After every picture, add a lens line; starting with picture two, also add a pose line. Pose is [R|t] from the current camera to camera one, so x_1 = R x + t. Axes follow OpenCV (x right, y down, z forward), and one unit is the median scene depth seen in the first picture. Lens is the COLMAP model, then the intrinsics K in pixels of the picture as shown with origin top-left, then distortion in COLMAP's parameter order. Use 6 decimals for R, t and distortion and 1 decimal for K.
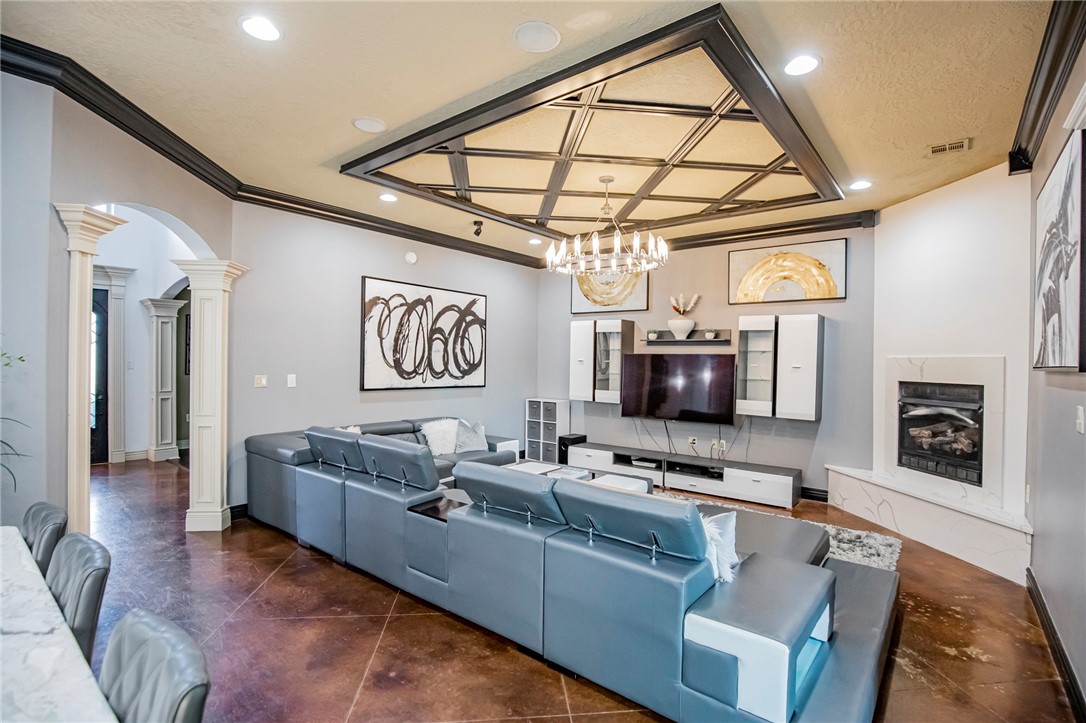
lens RADIAL K [[504.9, 0, 543.0], [0, 504.9, 361.5], [0, 0, 1]] dist [-0.021109, -0.000147]
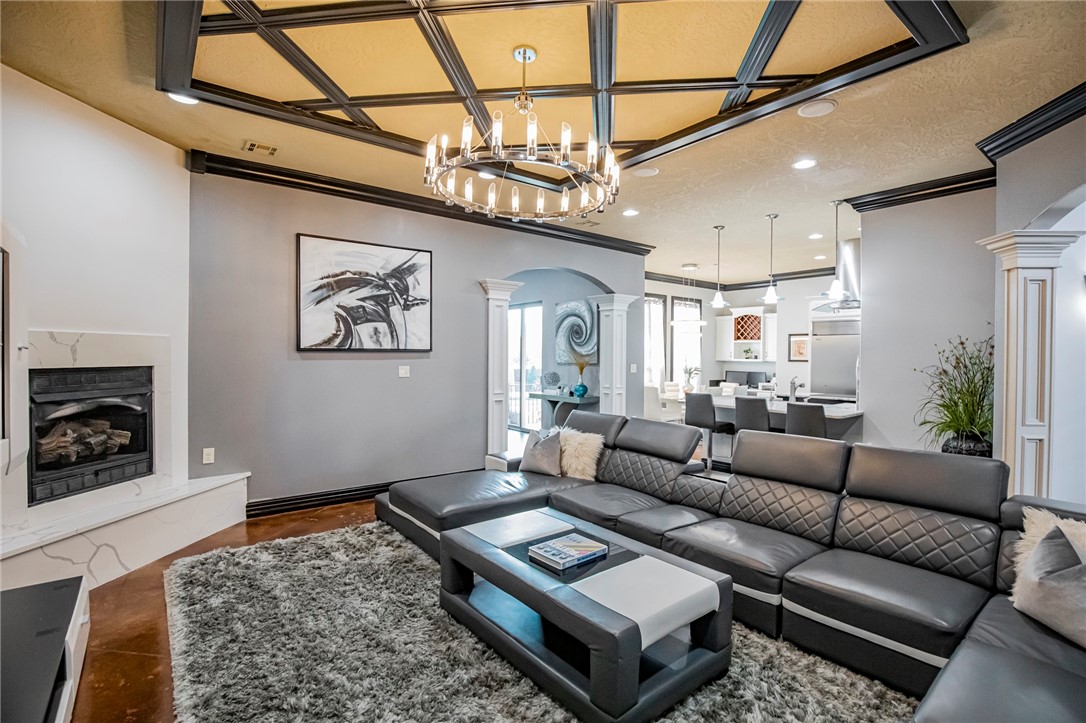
lens RADIAL K [[504.9, 0, 543.0], [0, 504.9, 361.5], [0, 0, 1]] dist [-0.021109, -0.000147]
pose [[-0.976137, -0.015569, 0.216596, -0.041199], [-0.013210, 0.999837, 0.012332, 0.016319], [-0.216753, 0.009176, -0.976183, 1.673061]]
